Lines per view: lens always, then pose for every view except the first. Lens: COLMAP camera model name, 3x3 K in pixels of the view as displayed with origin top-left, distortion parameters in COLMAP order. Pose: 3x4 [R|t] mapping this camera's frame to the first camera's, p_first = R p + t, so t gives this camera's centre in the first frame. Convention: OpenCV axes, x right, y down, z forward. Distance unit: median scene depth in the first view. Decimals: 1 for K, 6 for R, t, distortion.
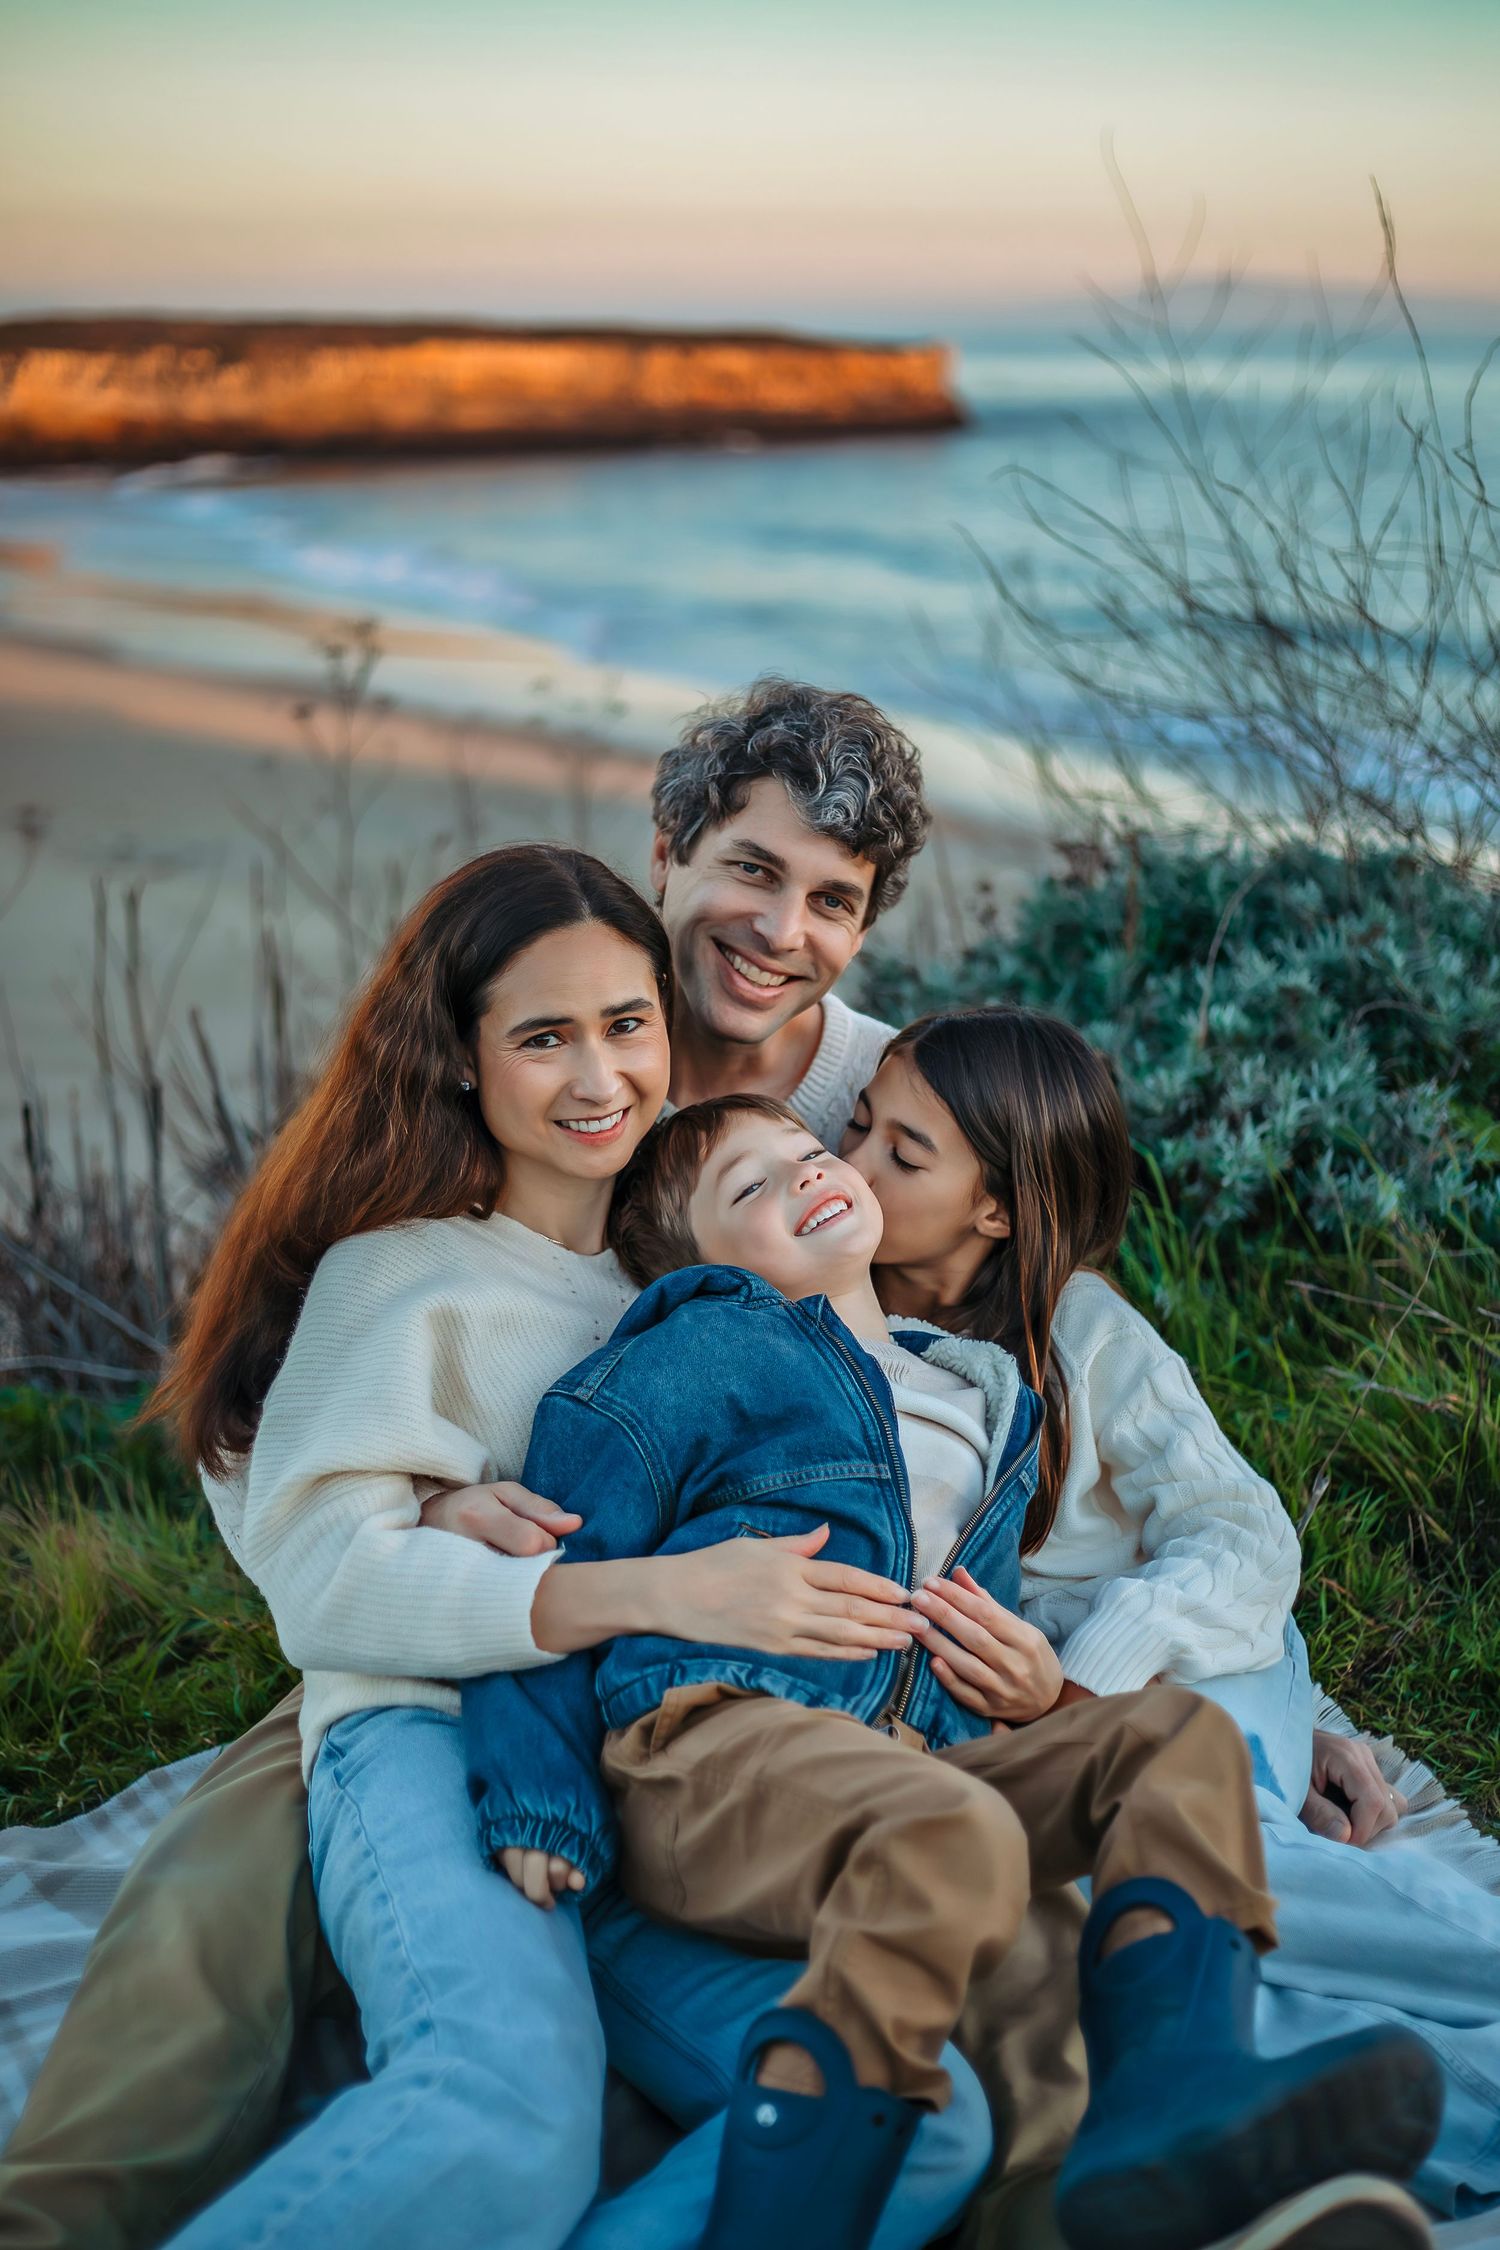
lens RADIAL K [[3311.7, 0, 749.7], [0, 3311.7, 1126.1], [0, 0, 1]] dist [0.023257, 0.000000]
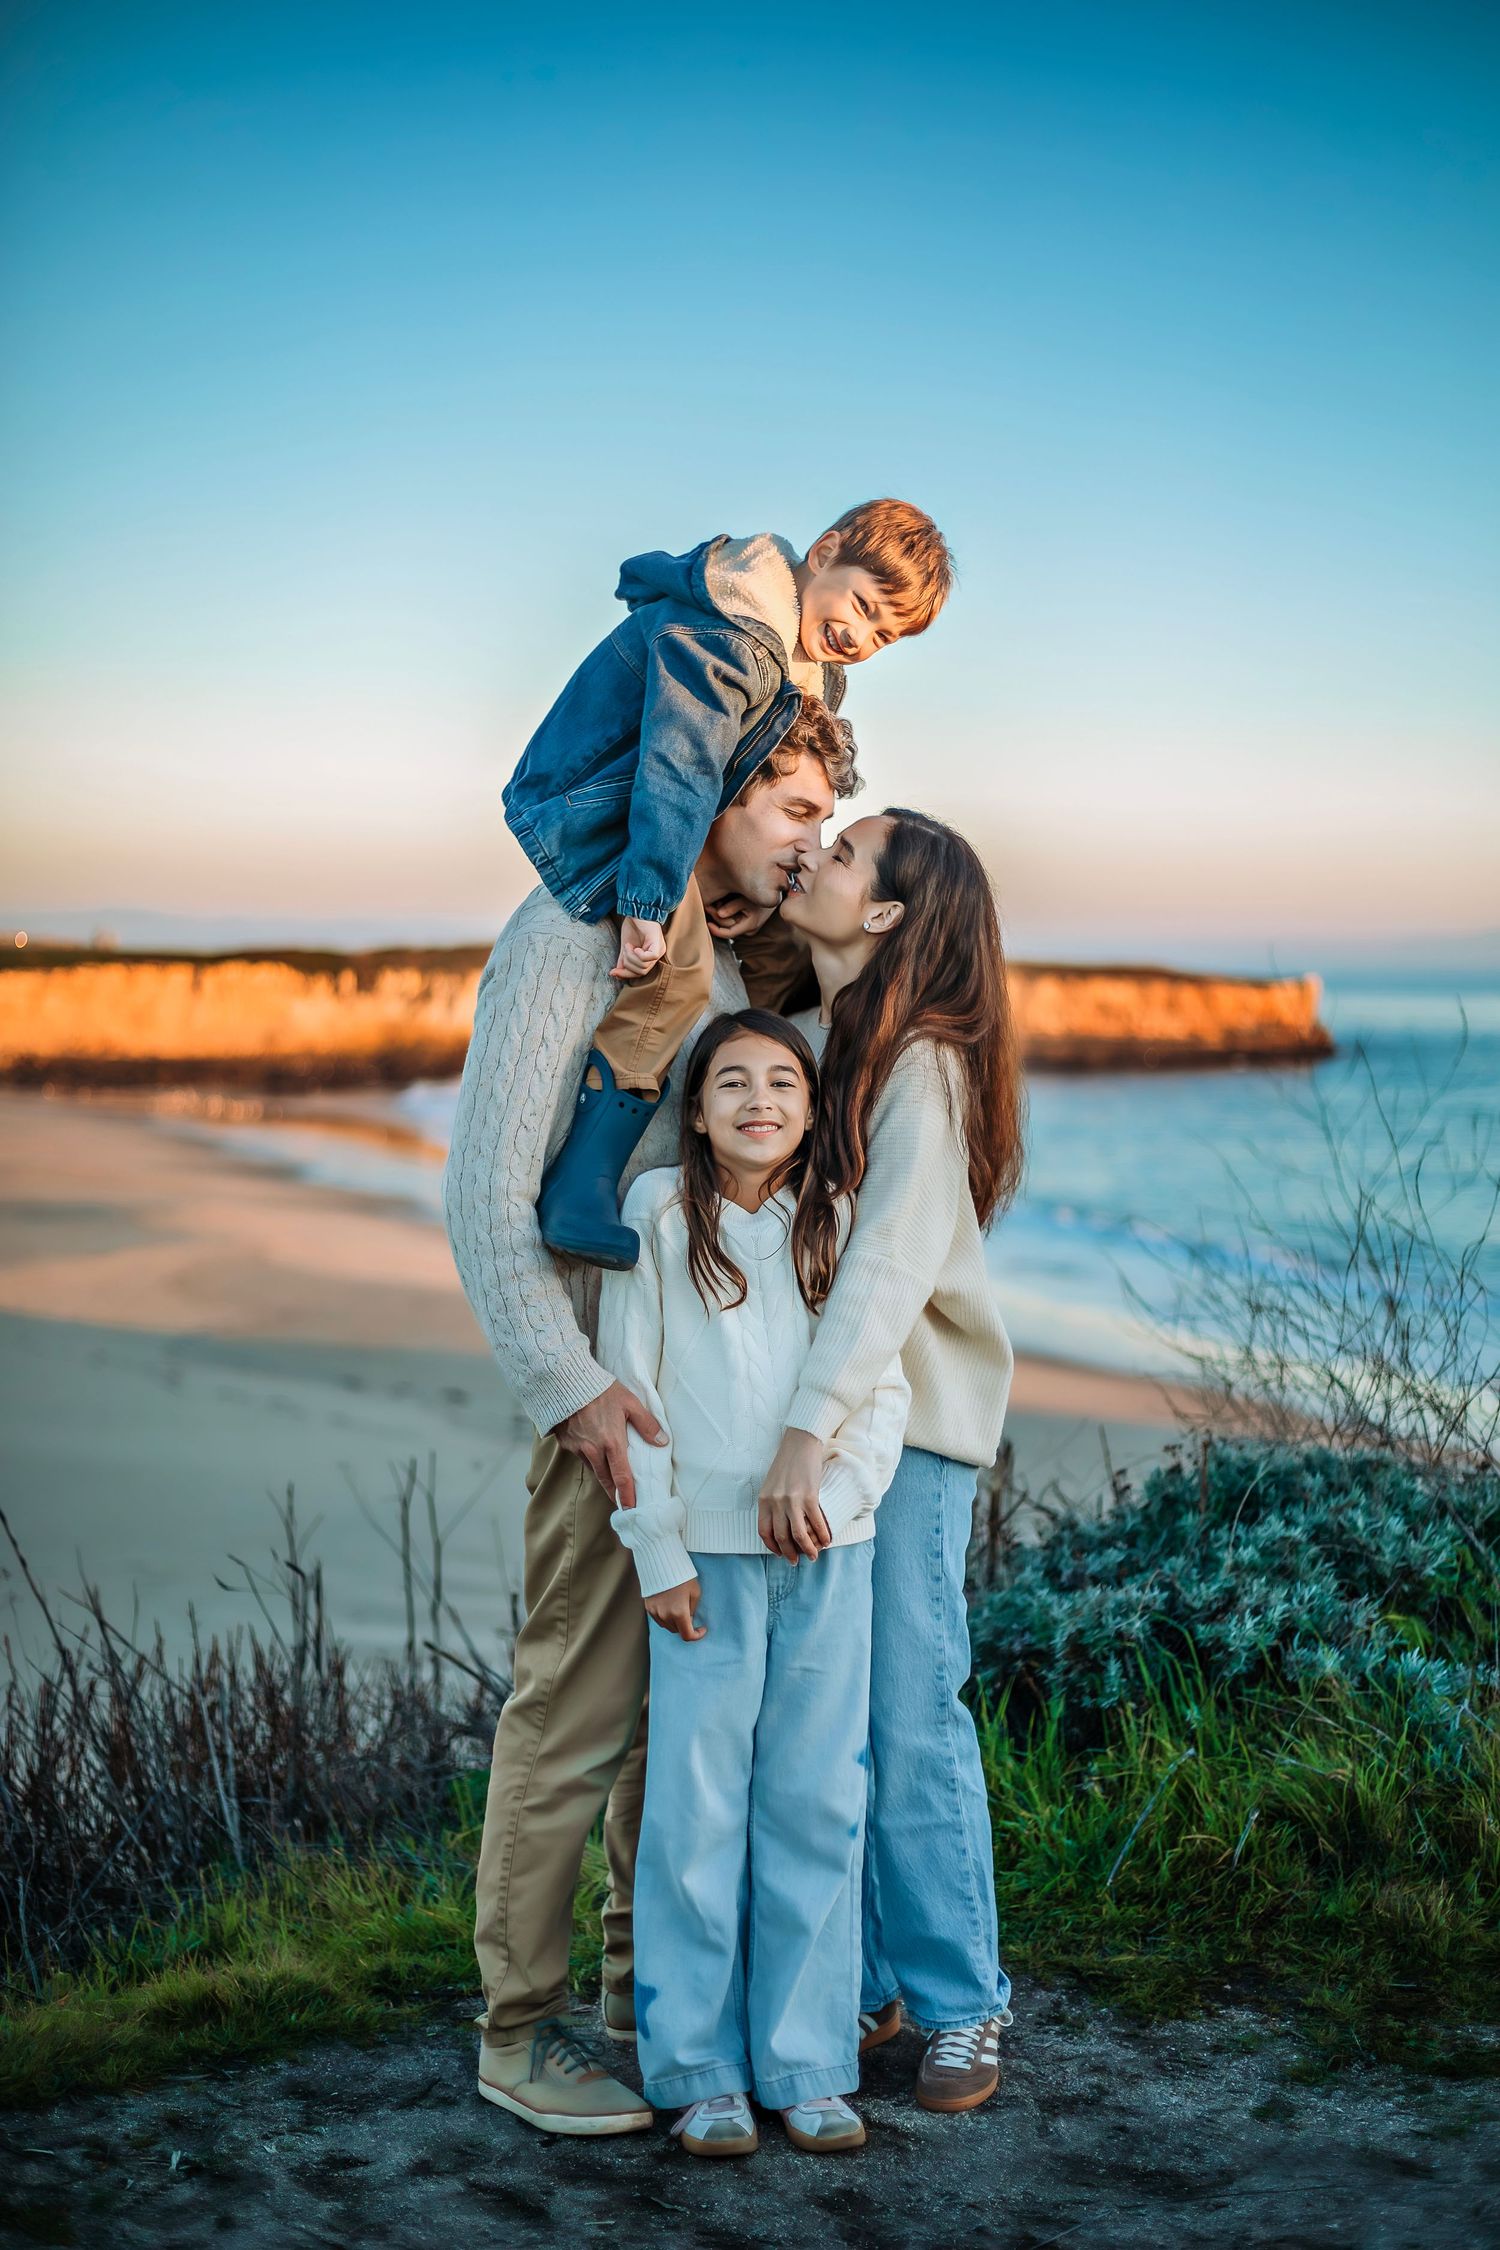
lens RADIAL K [[3311.7, 0, 747.4], [0, 3311.7, 1125.8], [0, 0, 1]] dist [0.023257, 0.000000]
pose [[0.992344, 0.010083, -0.123089, 0.099114], [-0.031706, 0.984057, -0.175006, 0.054808], [0.119362, 0.177569, 0.976843, -0.687583]]
